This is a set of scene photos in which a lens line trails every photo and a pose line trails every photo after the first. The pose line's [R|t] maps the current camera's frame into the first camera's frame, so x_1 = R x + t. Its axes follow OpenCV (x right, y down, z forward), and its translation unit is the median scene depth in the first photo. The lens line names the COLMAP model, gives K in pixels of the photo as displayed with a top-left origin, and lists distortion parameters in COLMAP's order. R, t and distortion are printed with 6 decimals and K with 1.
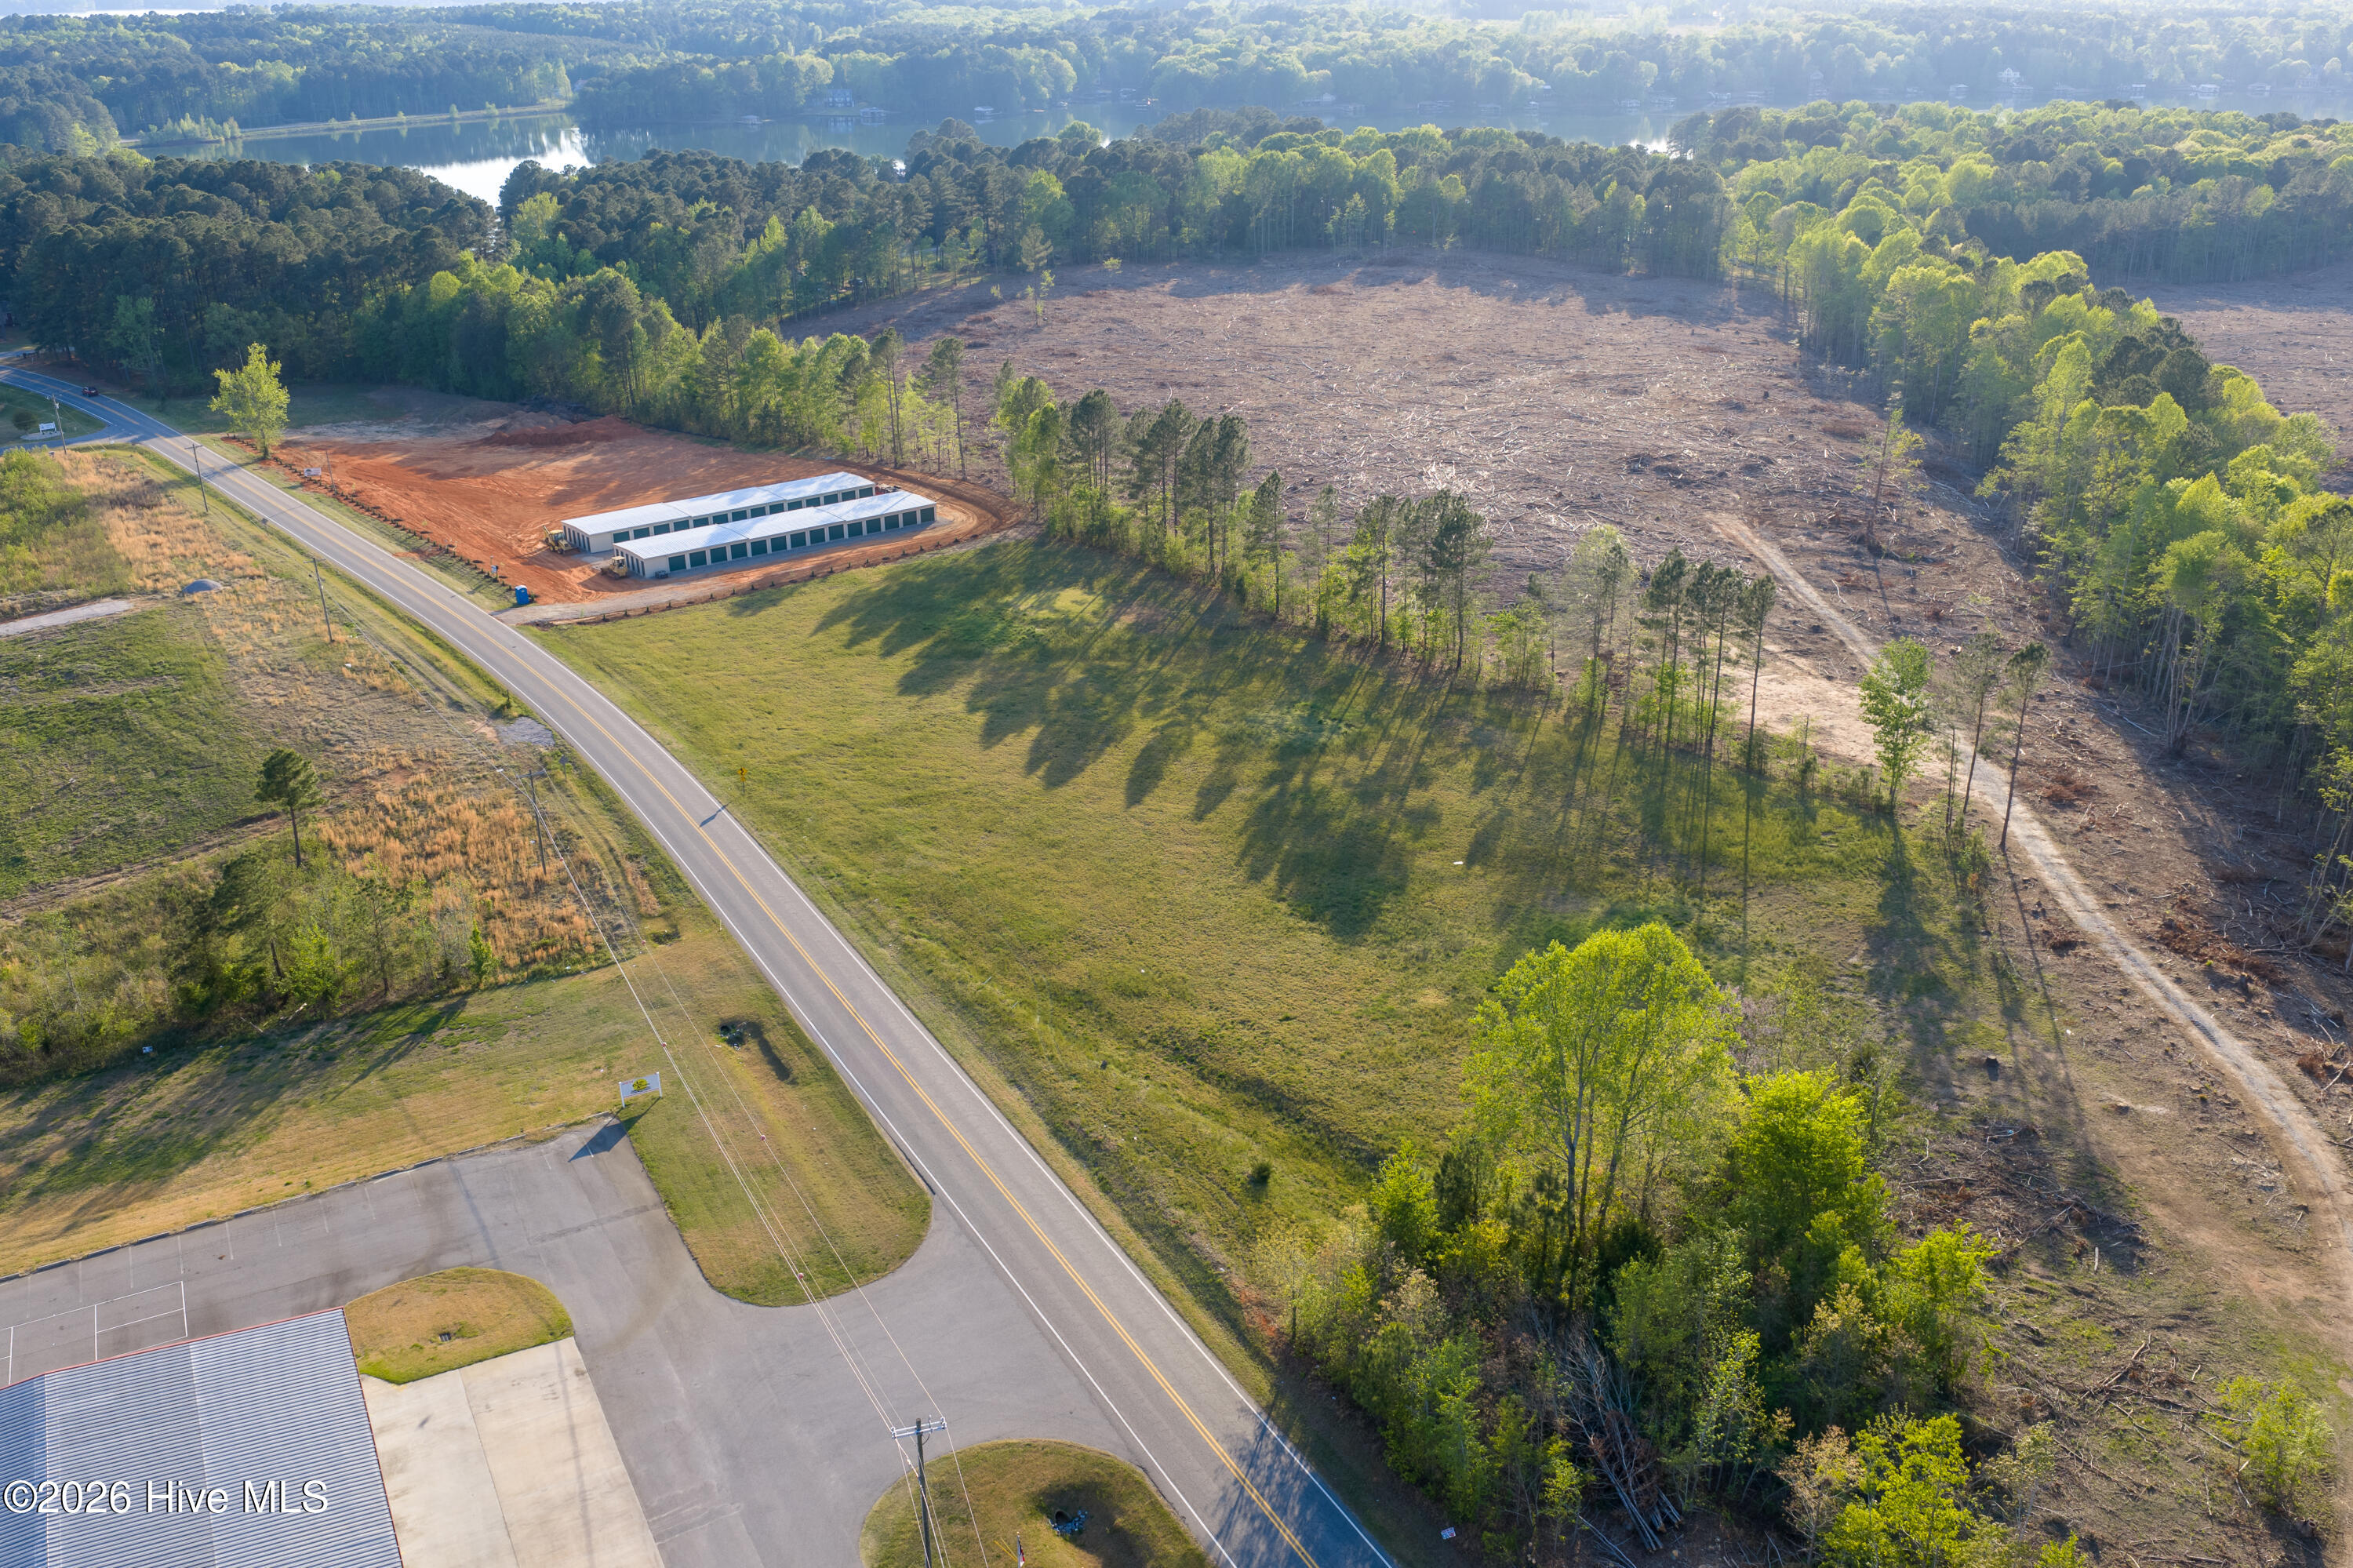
lens RADIAL K [[1940.2, 0, 1176.5], [0, 1940.2, 784.0], [0, 0, 1]] dist [0.019389, -0.028275]
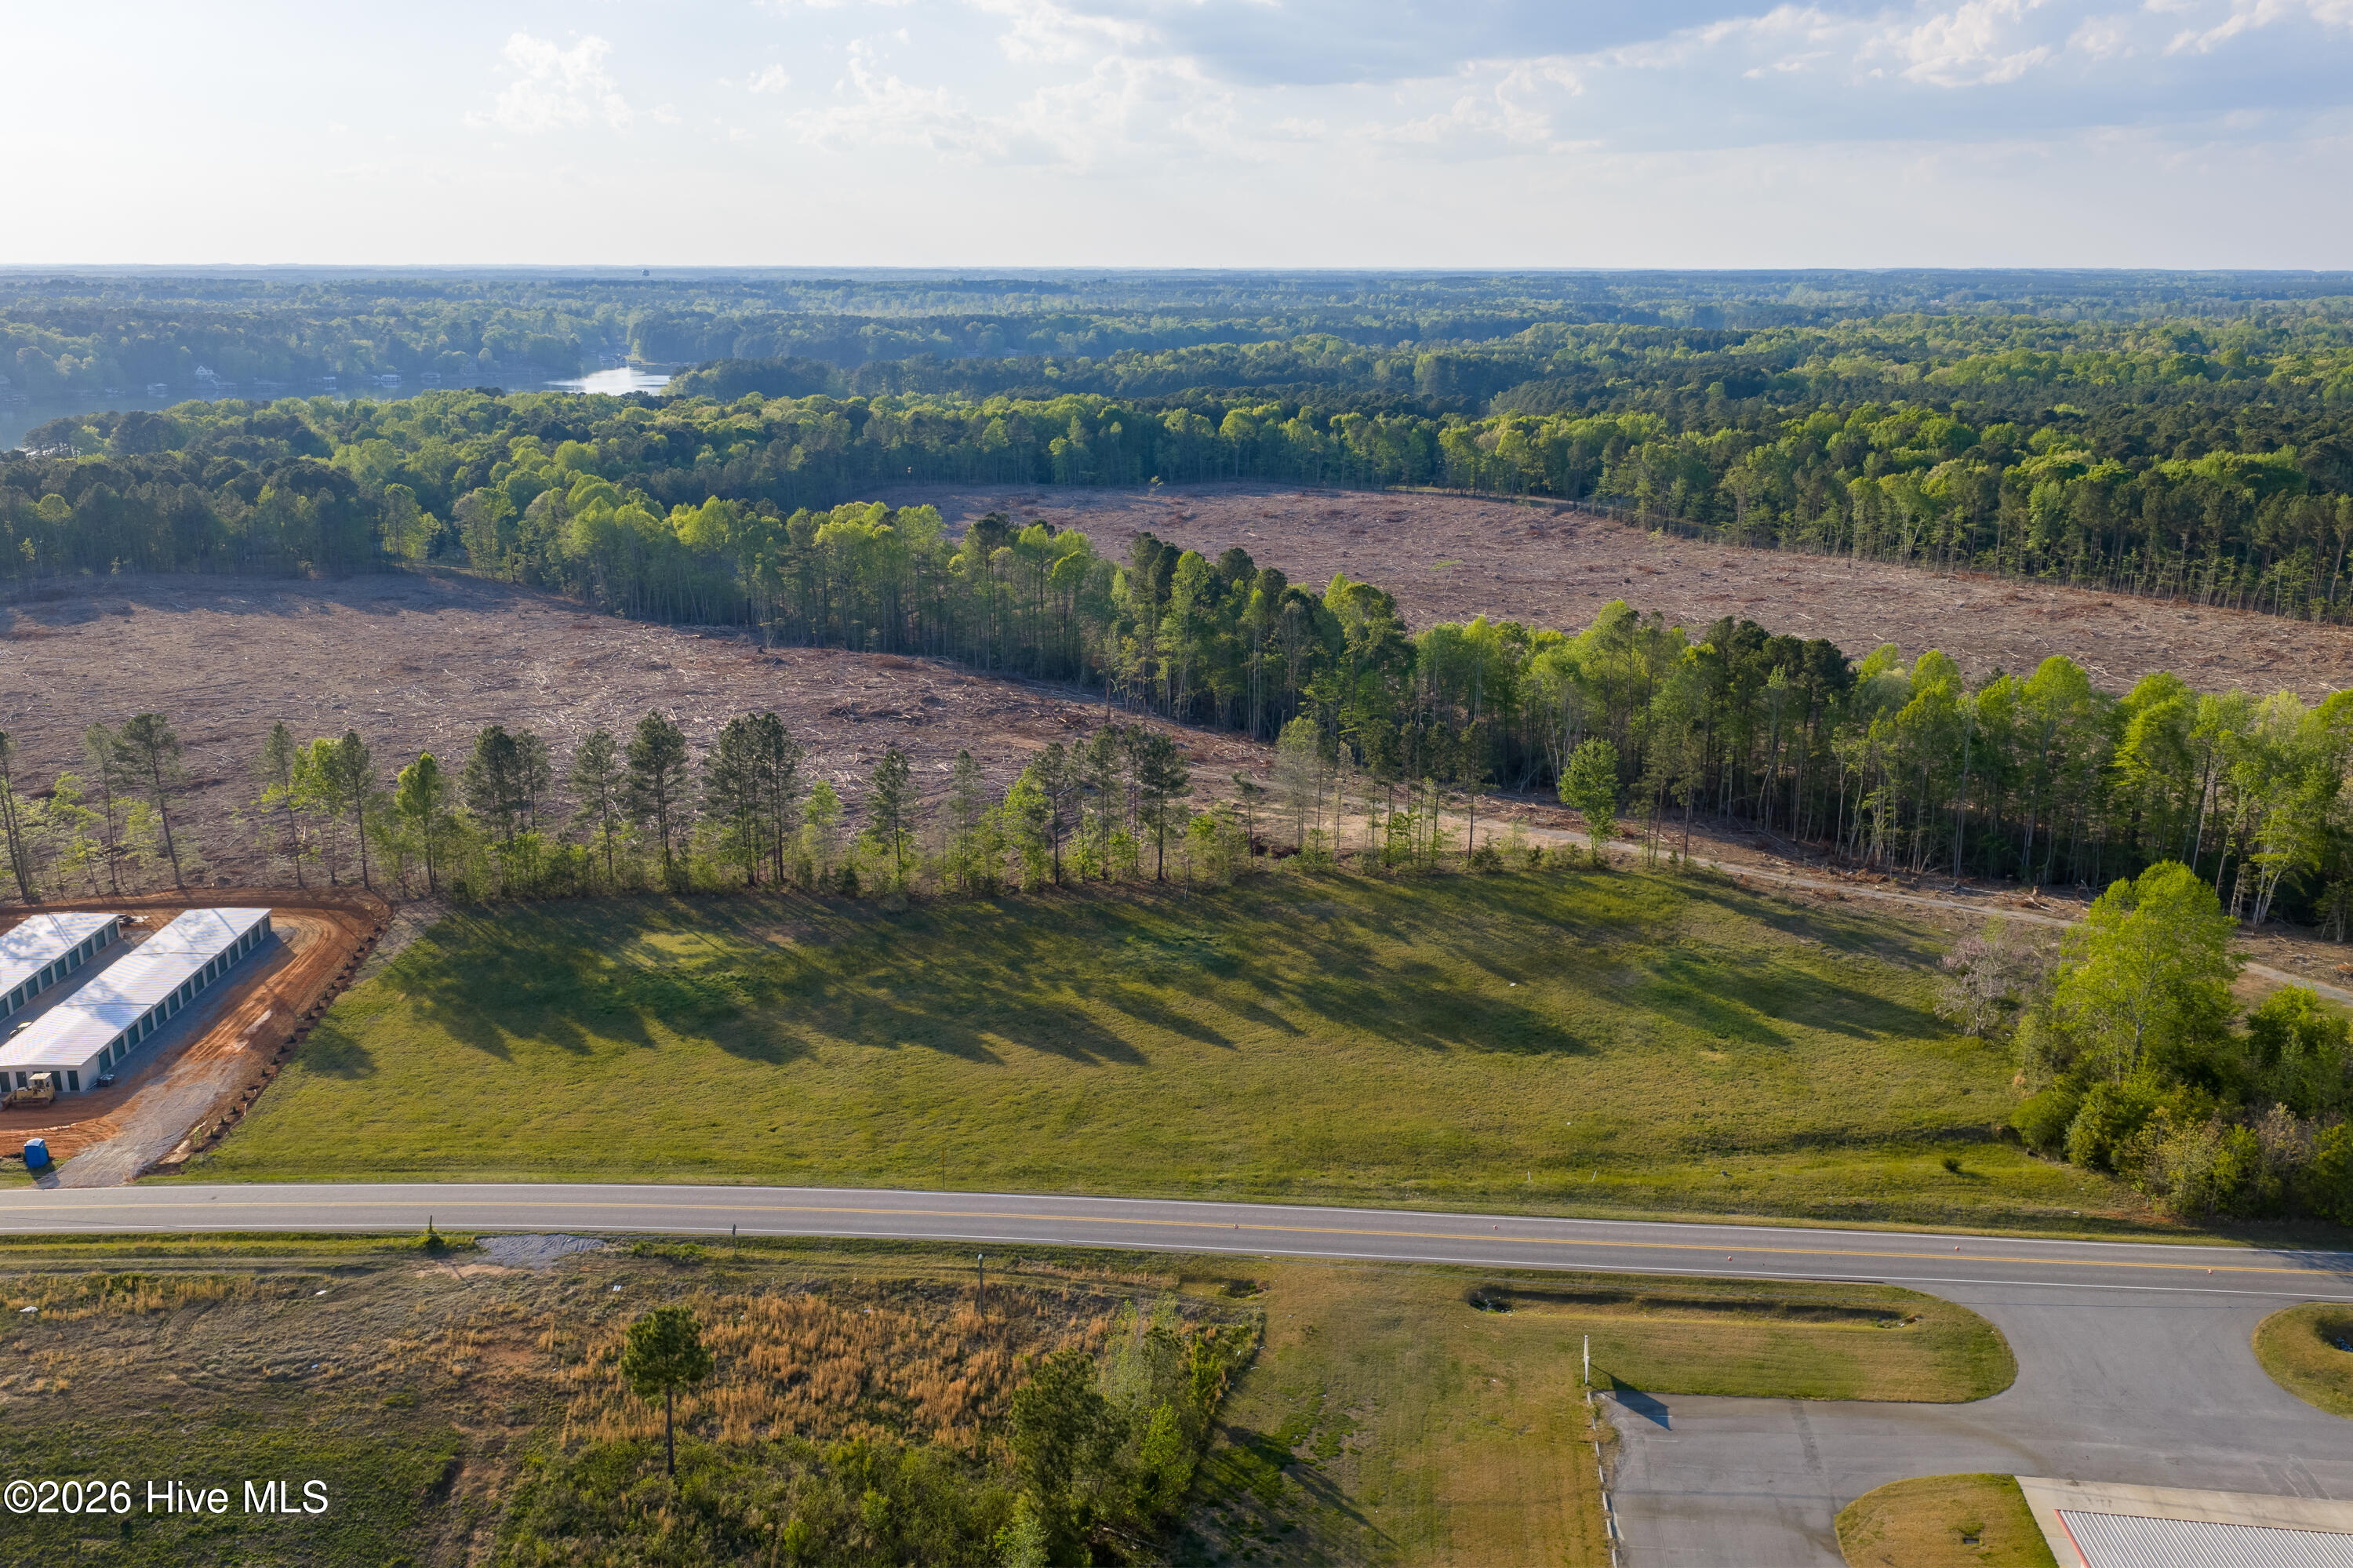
lens RADIAL K [[1940.2, 0, 1176.5], [0, 1940.2, 784.0], [0, 0, 1]] dist [0.019389, -0.028275]
pose [[0.589809, -0.200709, 0.782203, -0.671854], [0.308059, 0.951294, 0.011810, -0.117036], [-0.746475, 0.233999, 0.622912, 0.292479]]
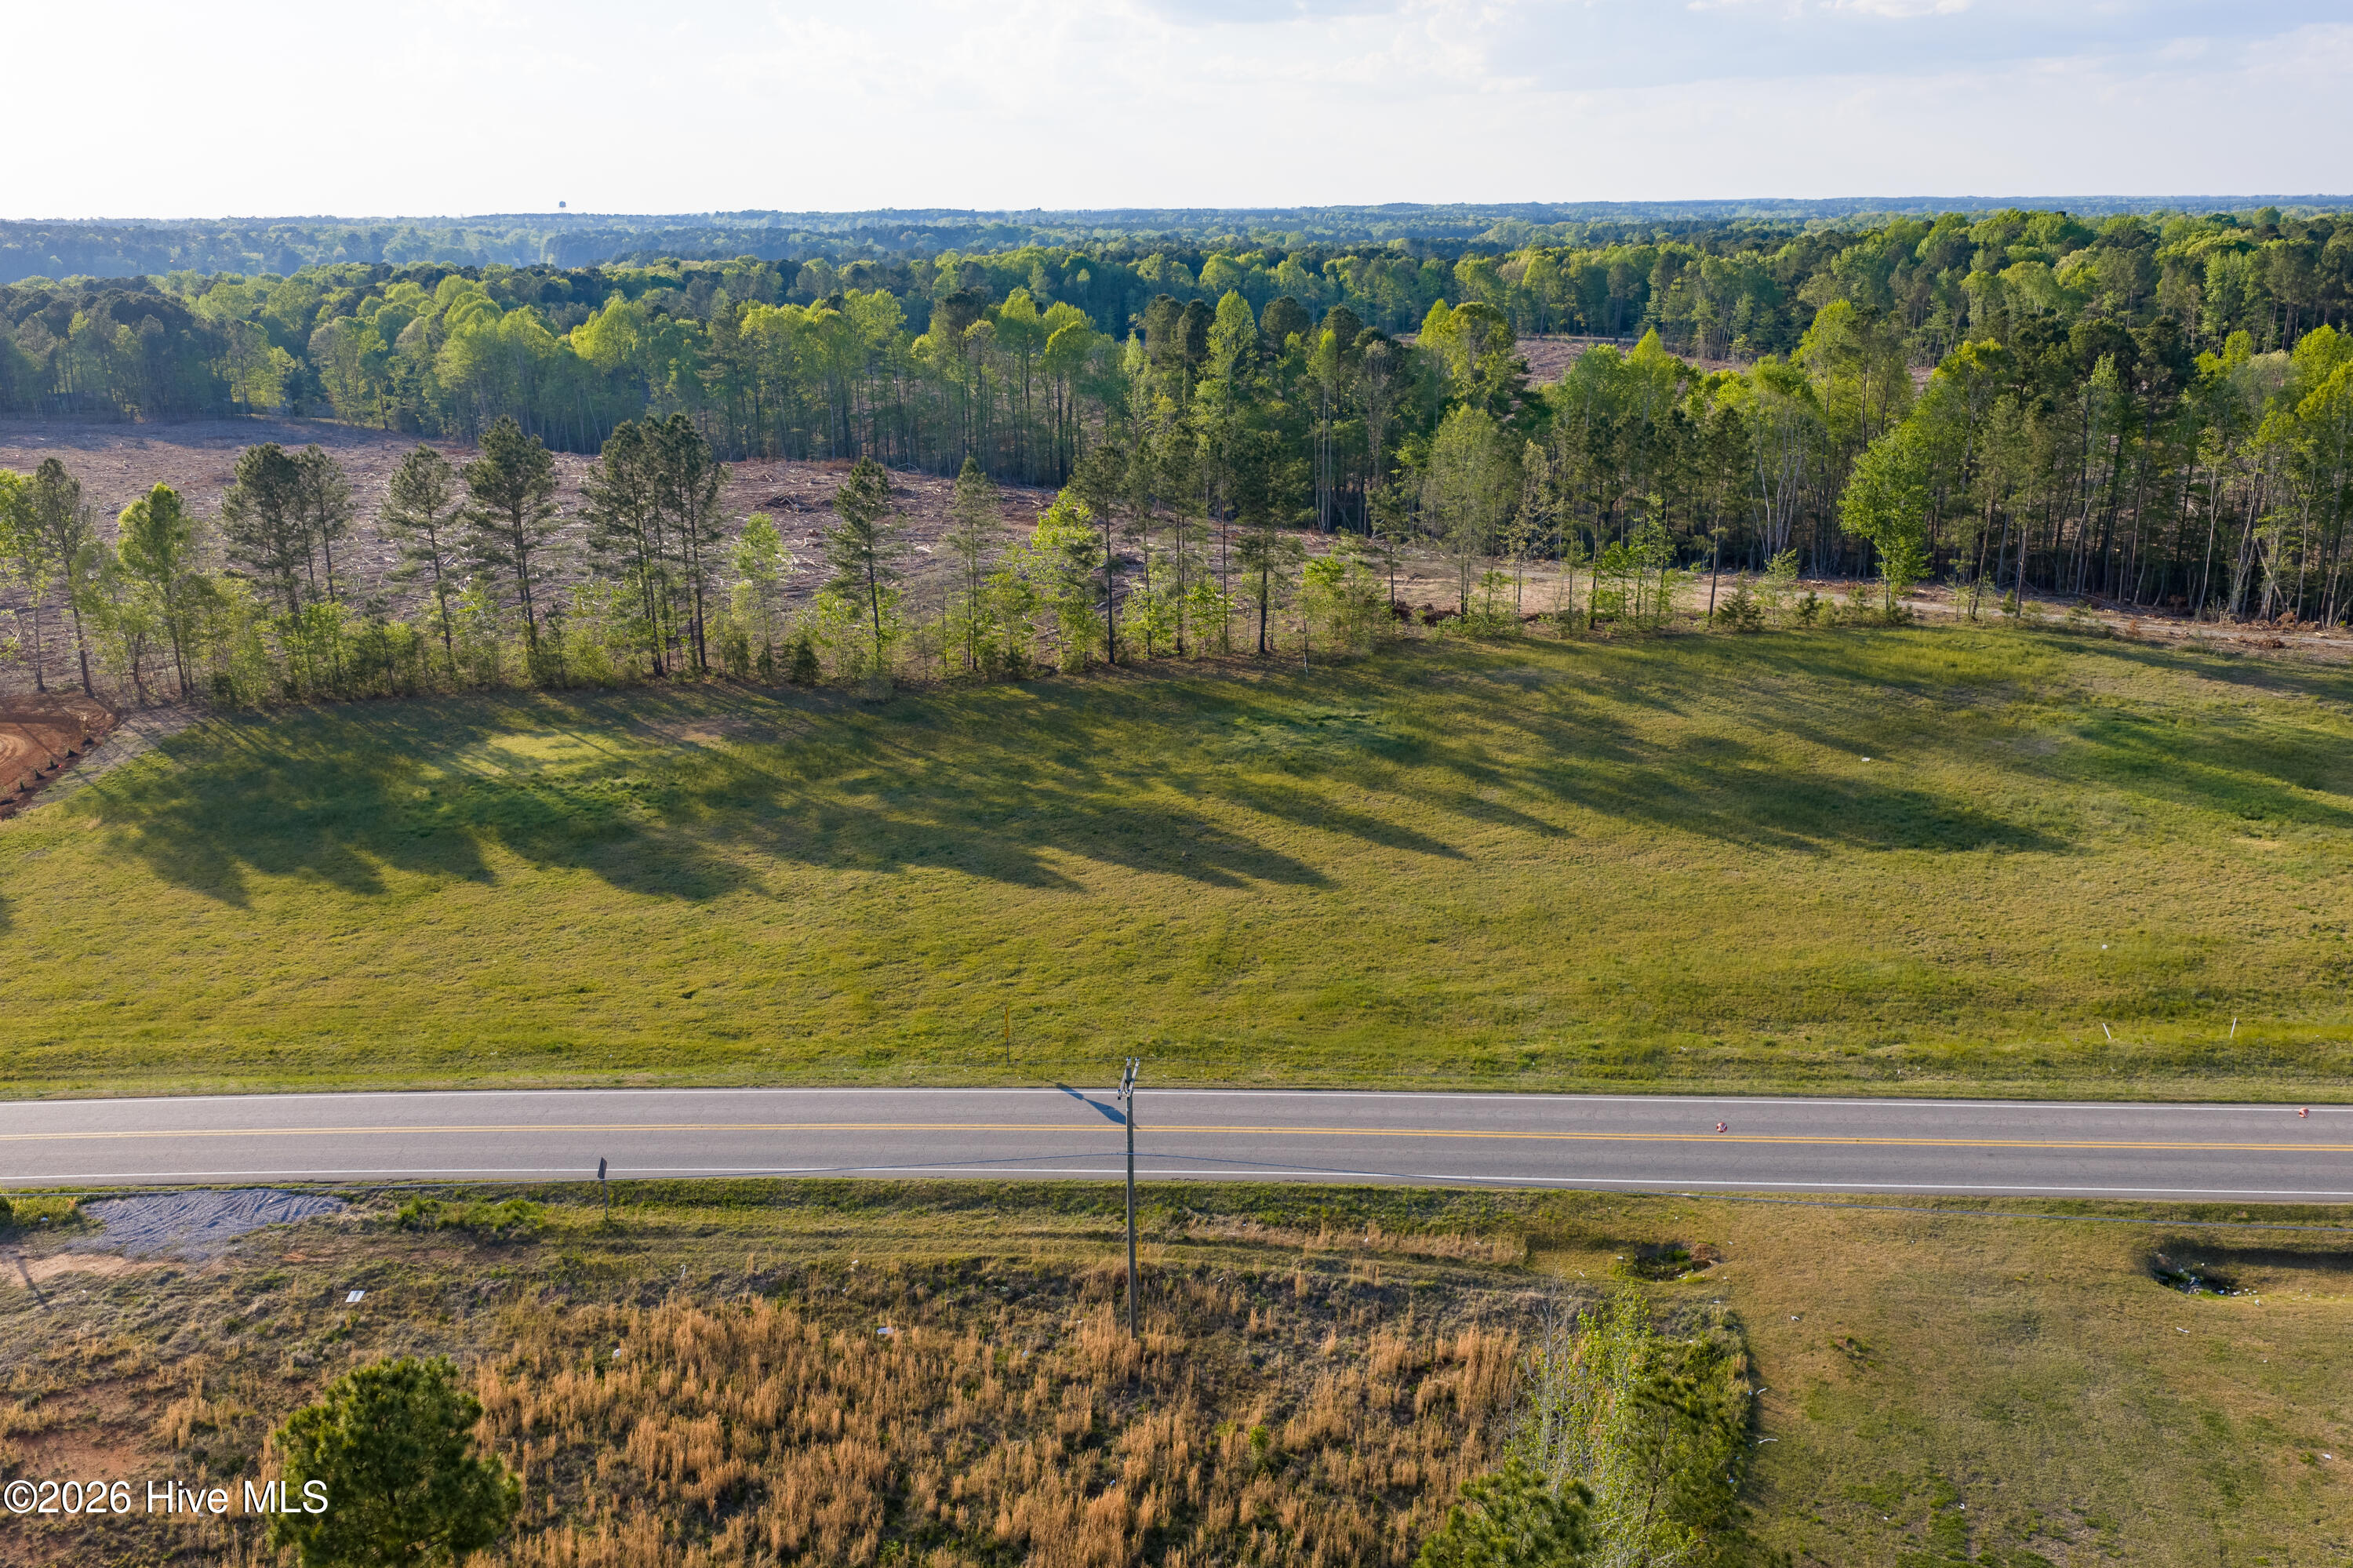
lens RADIAL K [[1940.2, 0, 1176.5], [0, 1940.2, 784.0], [0, 0, 1]] dist [0.019389, -0.028275]
pose [[0.561510, -0.233294, 0.793902, -0.460789], [0.327594, 0.943717, 0.045618, -0.054918], [-0.759862, 0.234462, 0.606332, 0.570019]]
